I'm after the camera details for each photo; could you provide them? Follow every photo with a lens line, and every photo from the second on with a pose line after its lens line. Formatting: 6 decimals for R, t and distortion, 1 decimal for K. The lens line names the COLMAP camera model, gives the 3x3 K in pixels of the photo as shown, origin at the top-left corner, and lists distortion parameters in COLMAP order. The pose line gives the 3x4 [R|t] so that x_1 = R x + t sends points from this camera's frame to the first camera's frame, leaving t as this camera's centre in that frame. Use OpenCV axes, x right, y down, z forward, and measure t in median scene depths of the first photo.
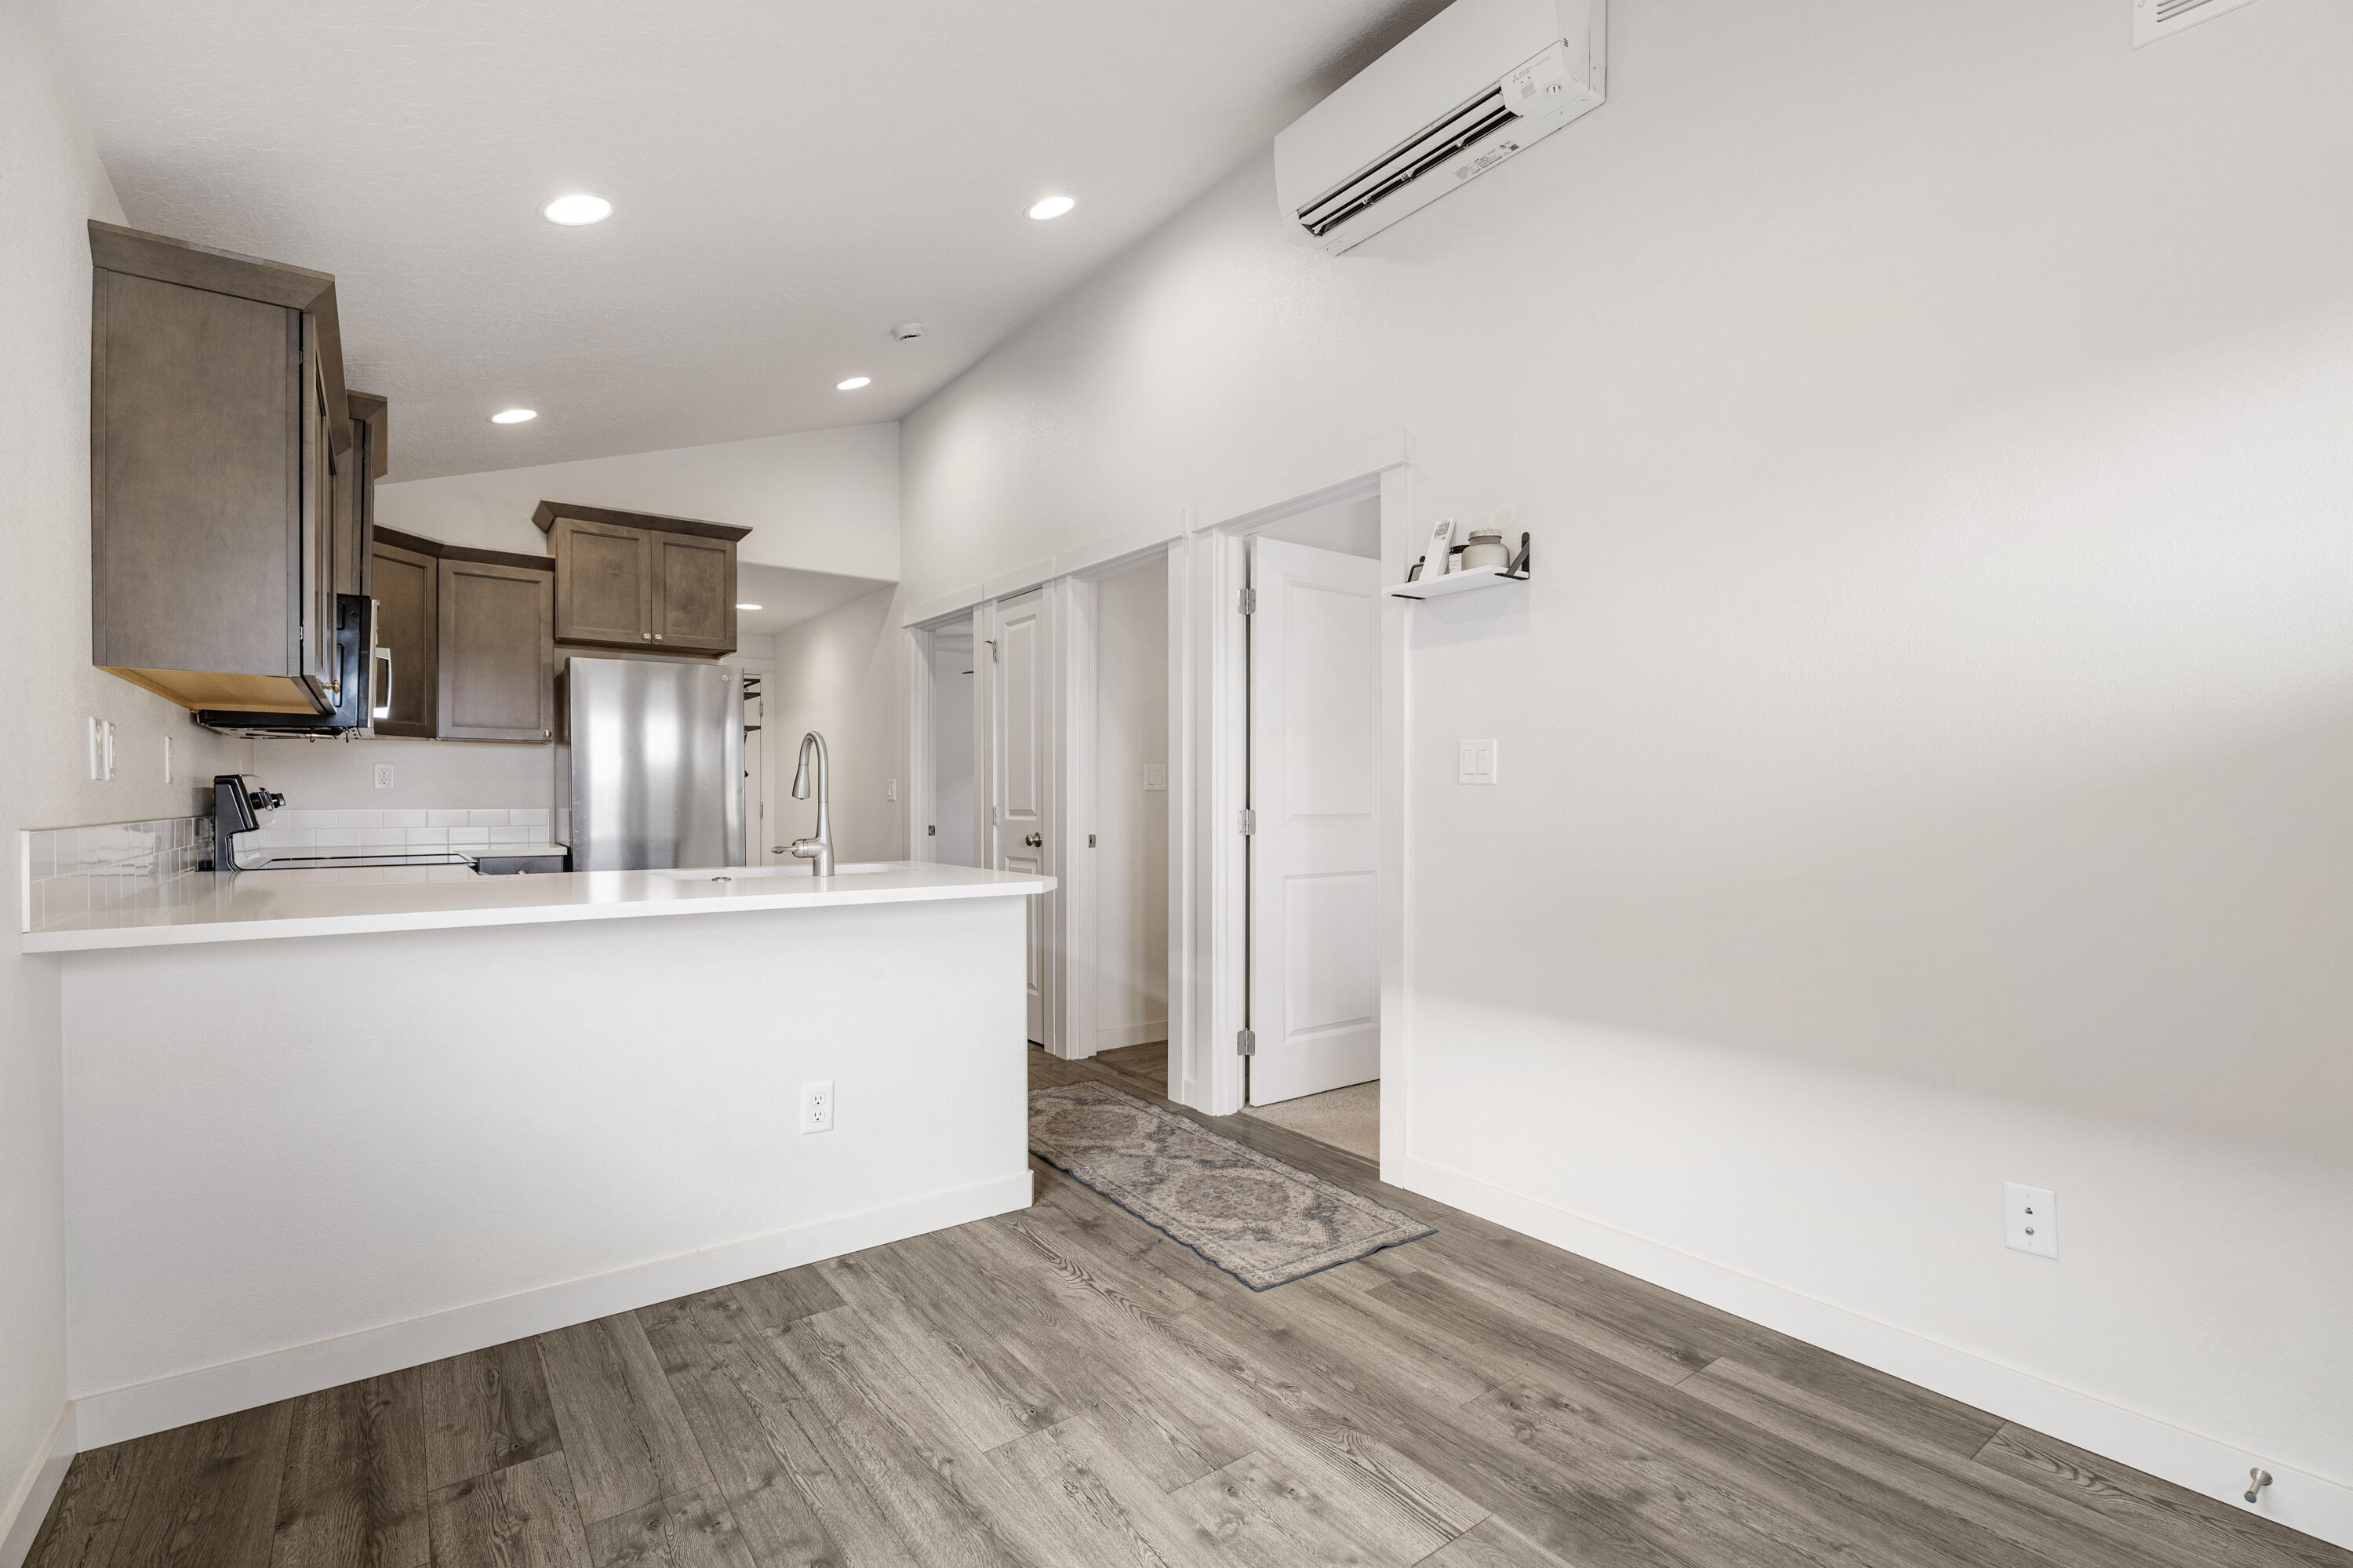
lens RADIAL K [[1054.3, 0, 1173.0], [0, 1054.3, 787.8], [0, 0, 1]] dist [-0.002023, -0.000764]
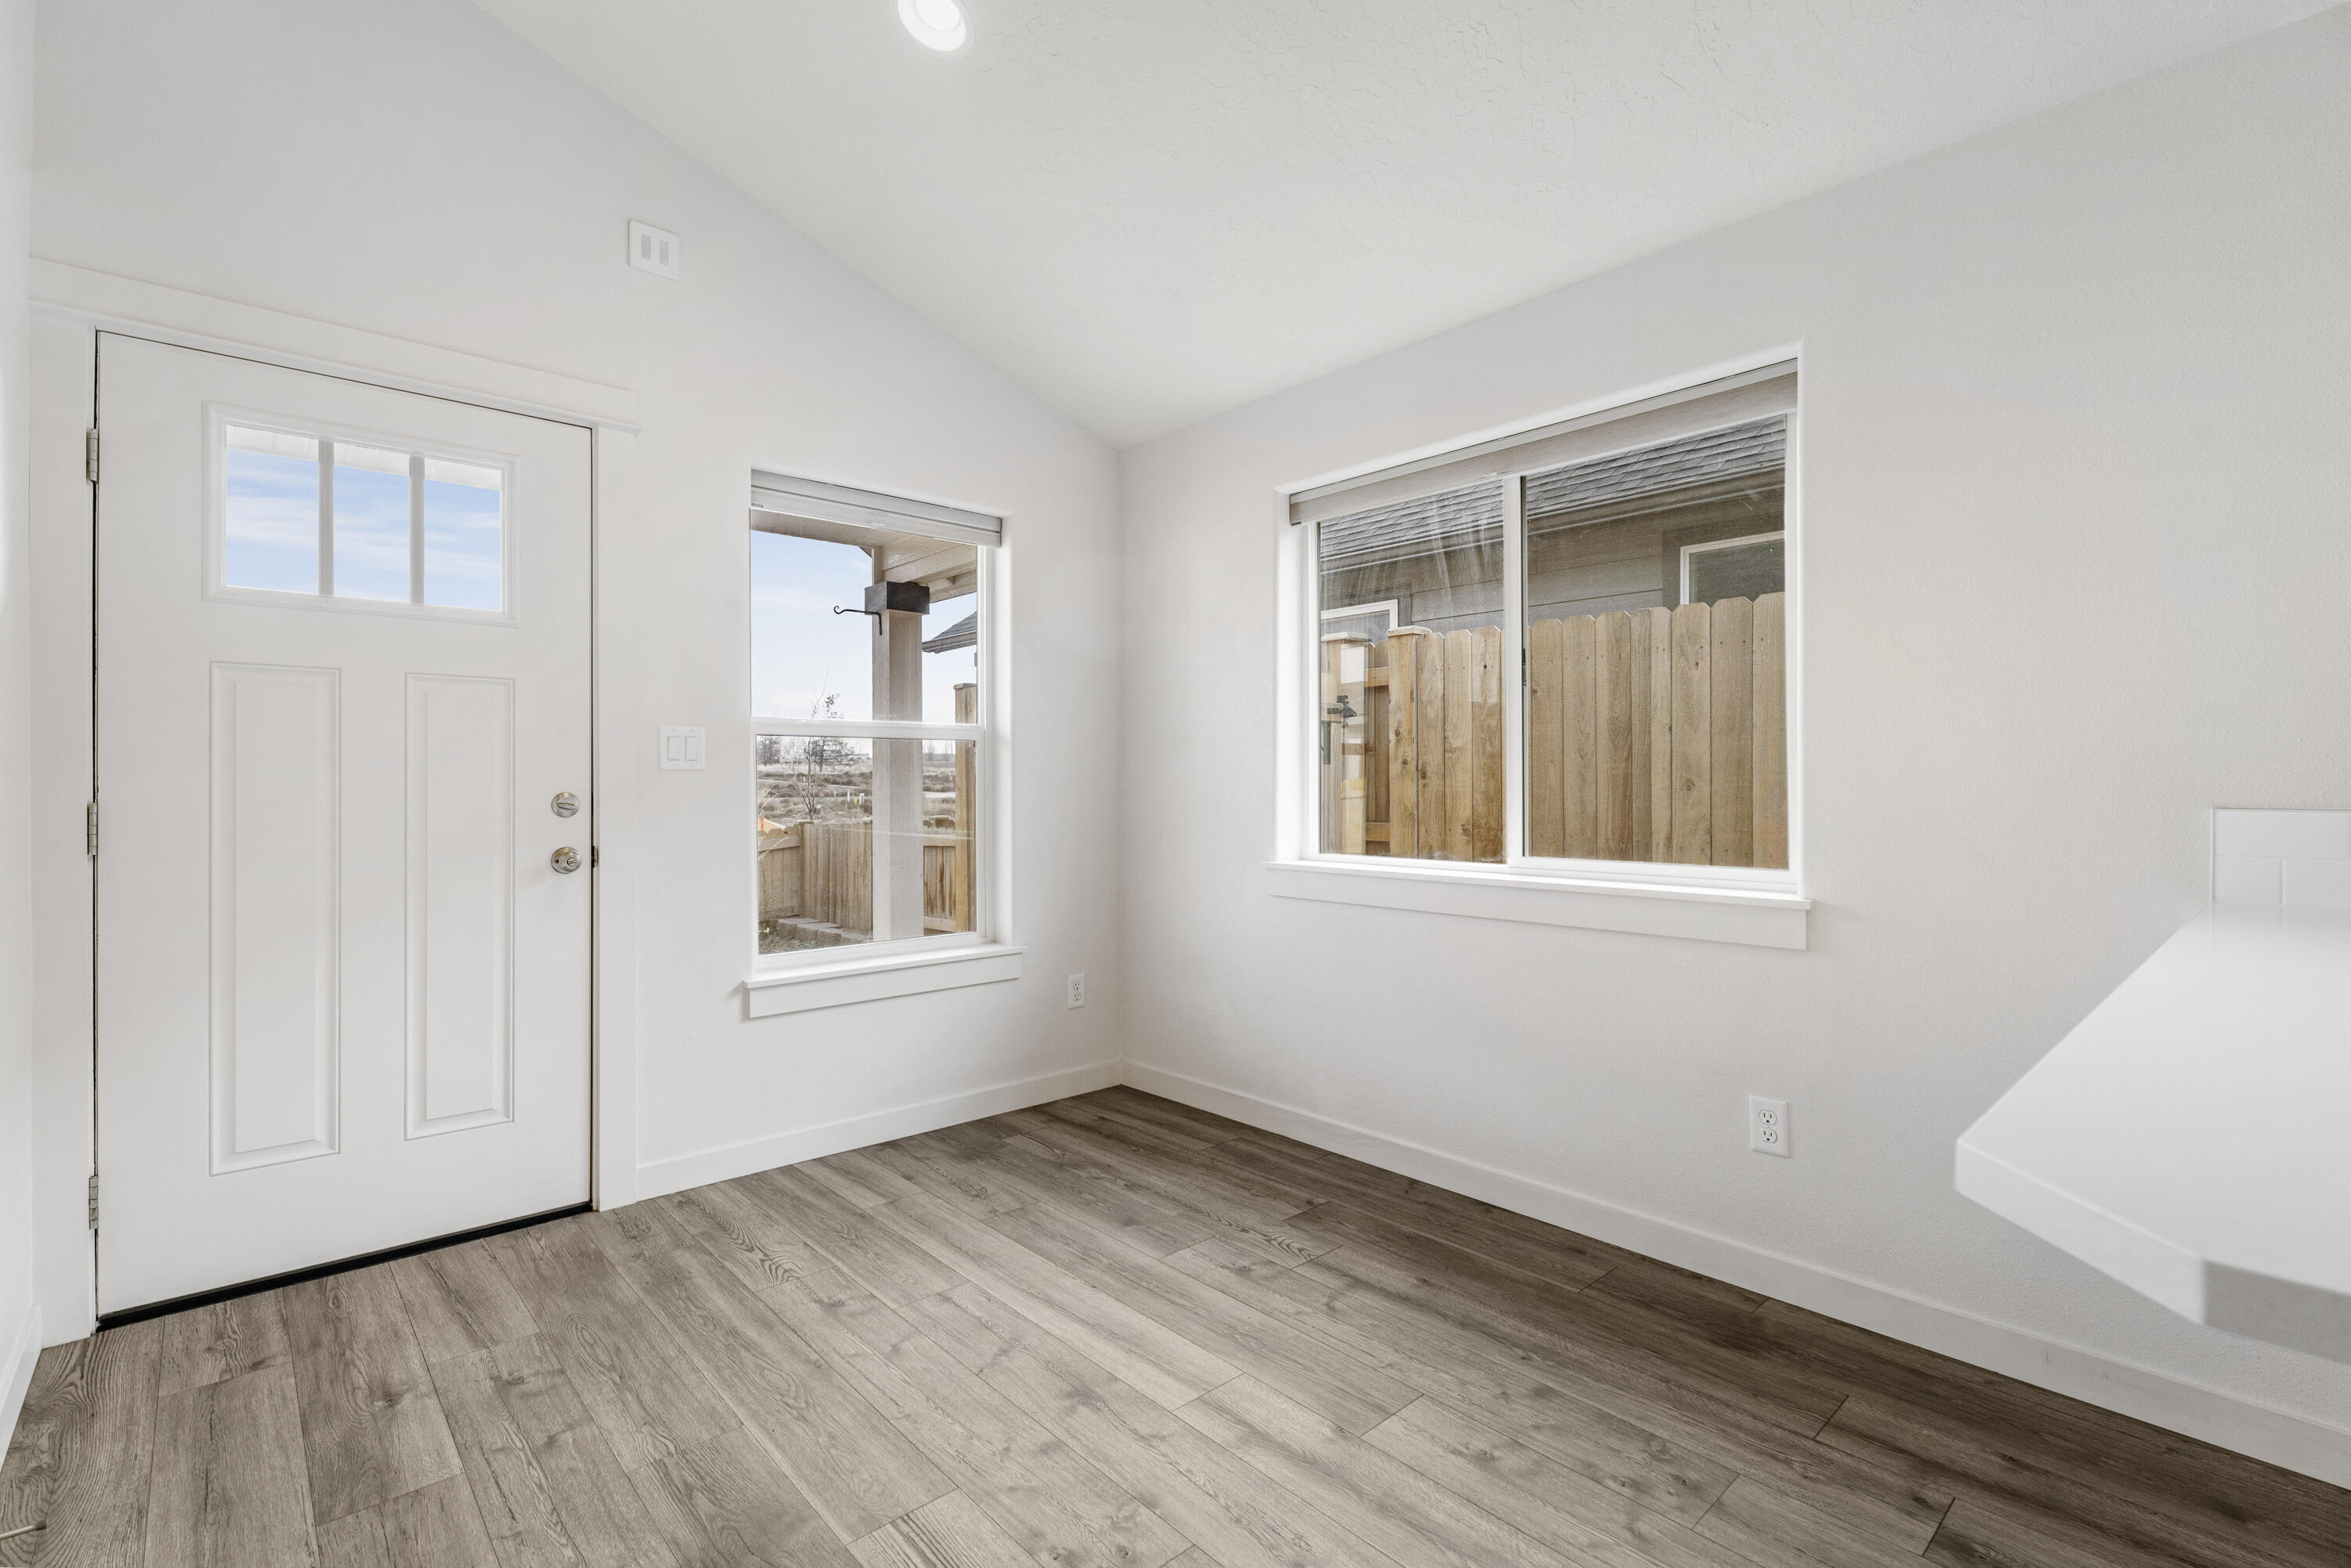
lens RADIAL K [[1053.3, 0, 1162.8], [0, 1053.3, 779.0], [0, 0, 1]] dist [-0.002023, -0.000764]
pose [[-0.995643, 0.000464, -0.093248, 0.066830], [0.001799, 0.999897, -0.014242, 0.013988], [0.093232, -0.014348, -0.995541, 1.200471]]
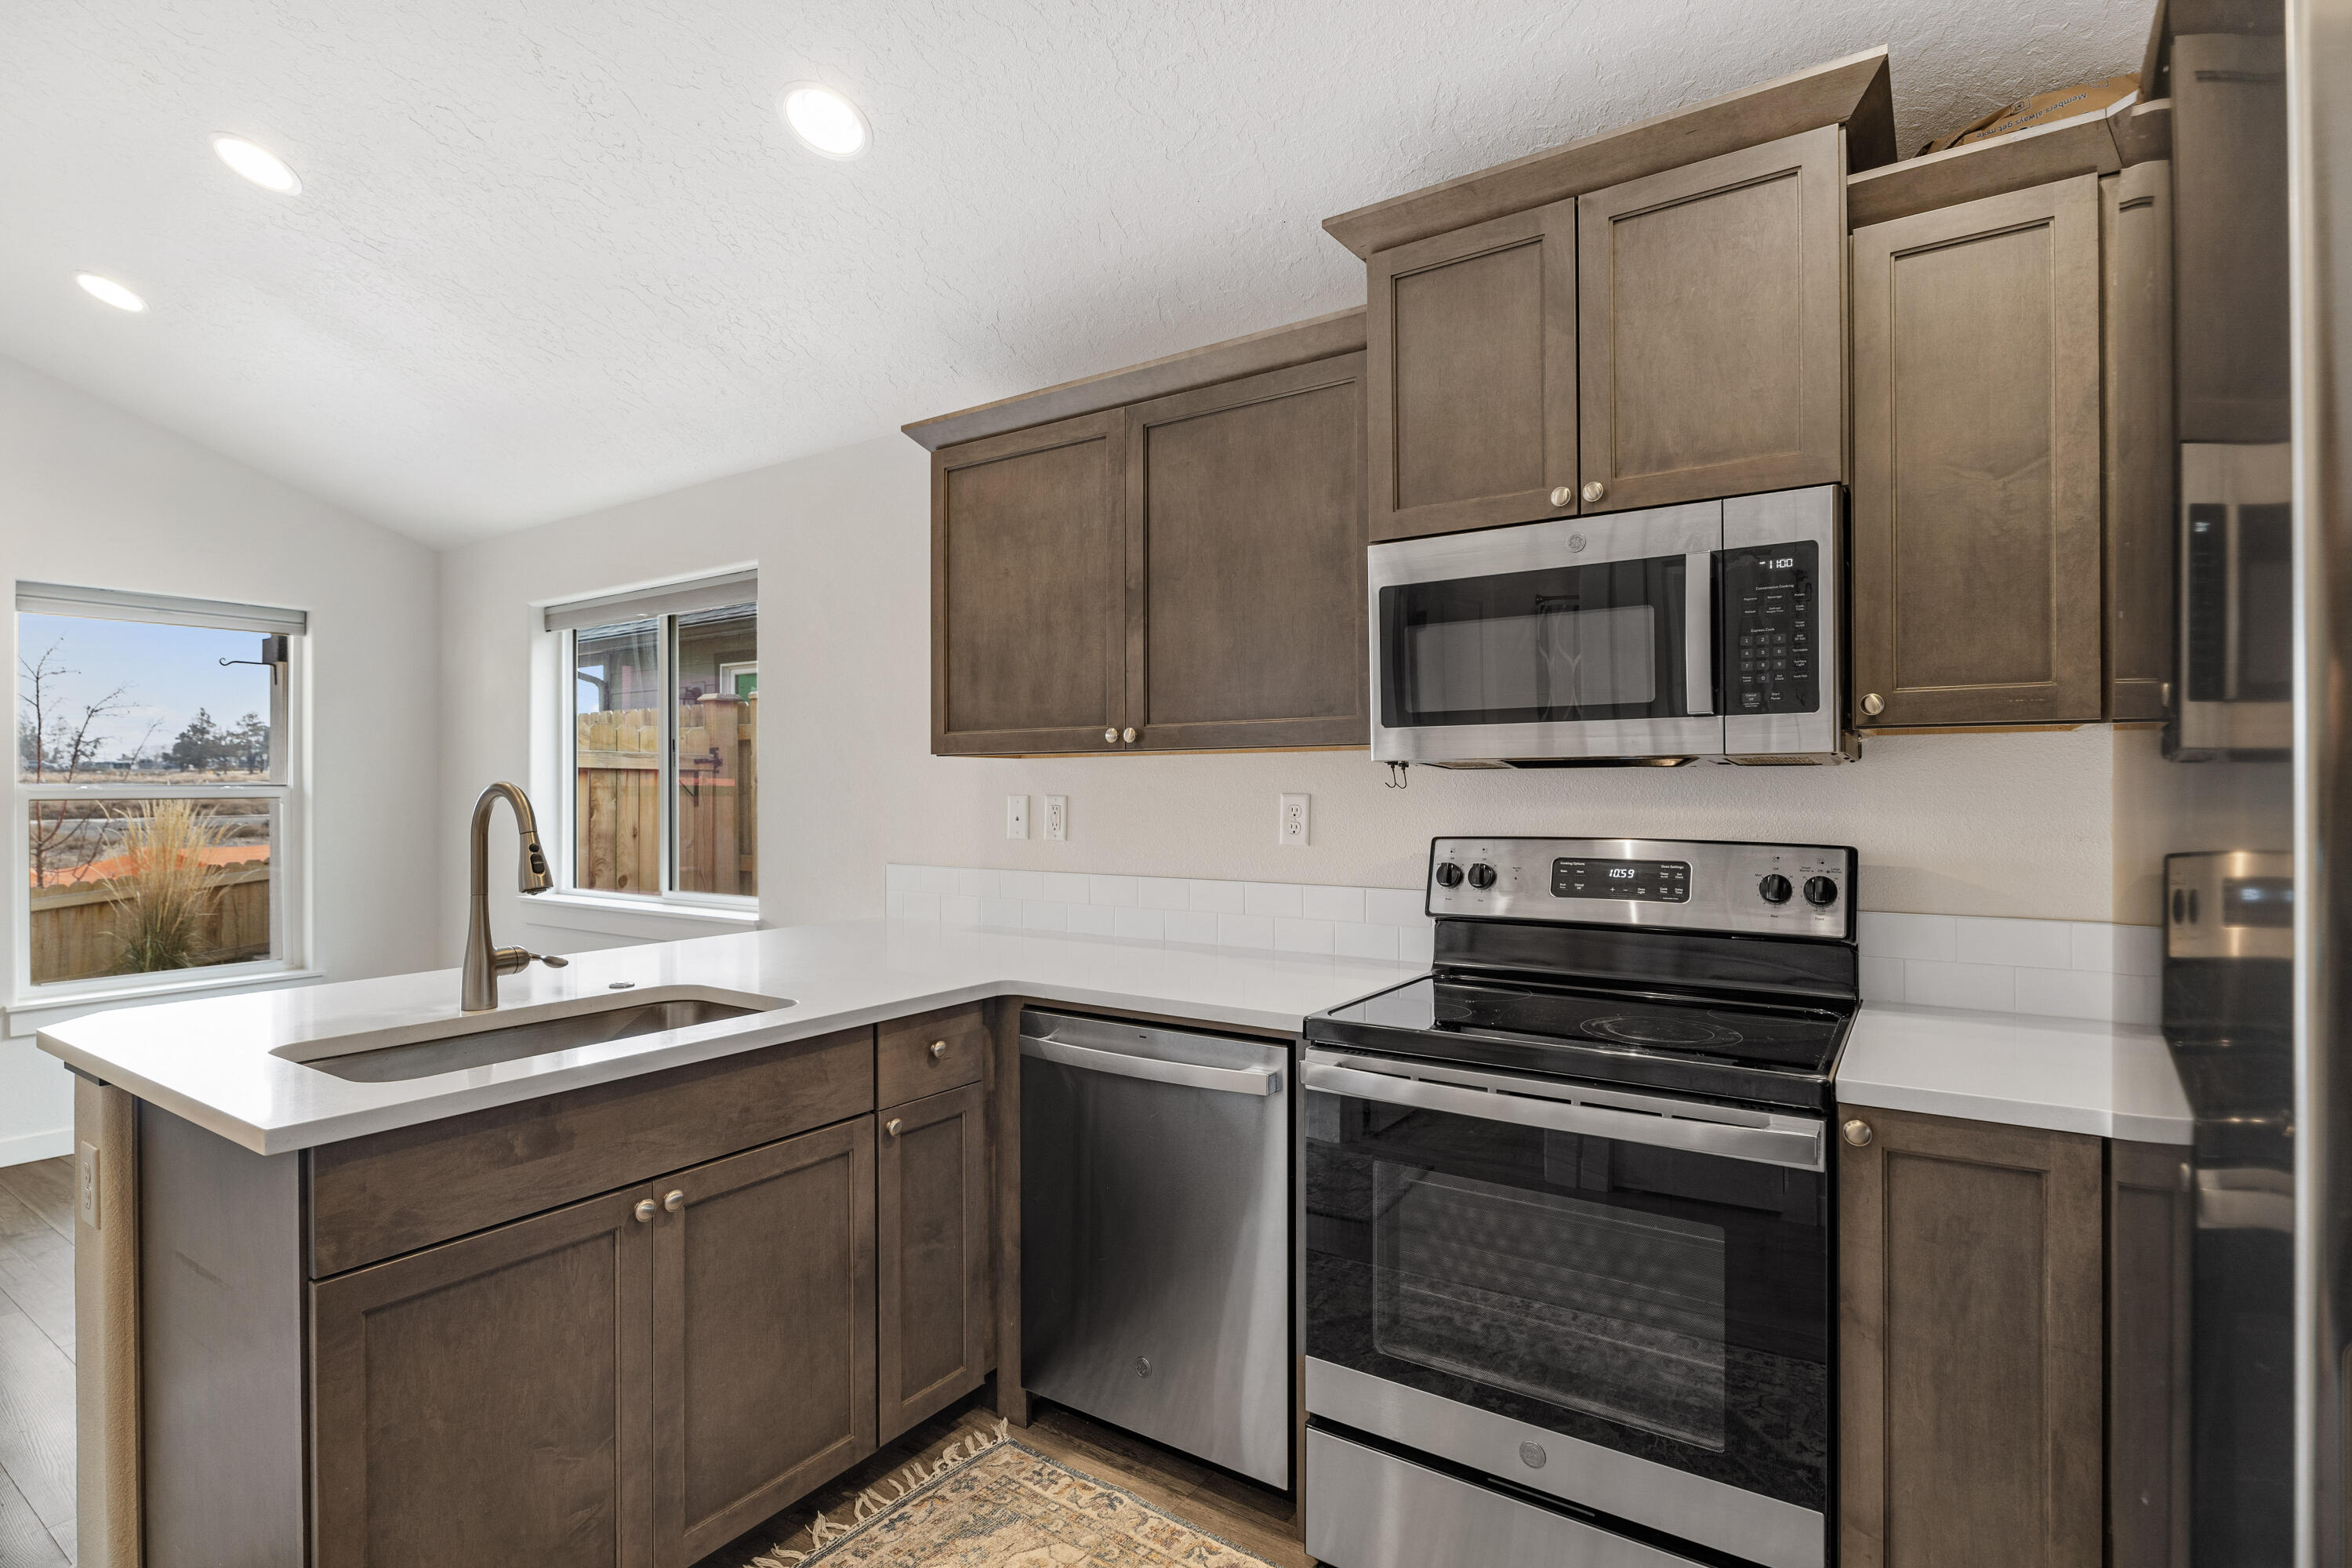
lens RADIAL K [[1143.1, 0, 1178.9], [0, 1143.1, 785.6], [0, 0, 1]] dist [-0.013628, 0.002148]
pose [[-0.942413, 0.003664, -0.334432, -0.540692], [0.007998, 0.999901, -0.011582, -0.045572], [0.334357, -0.013590, -0.942349, 1.927791]]
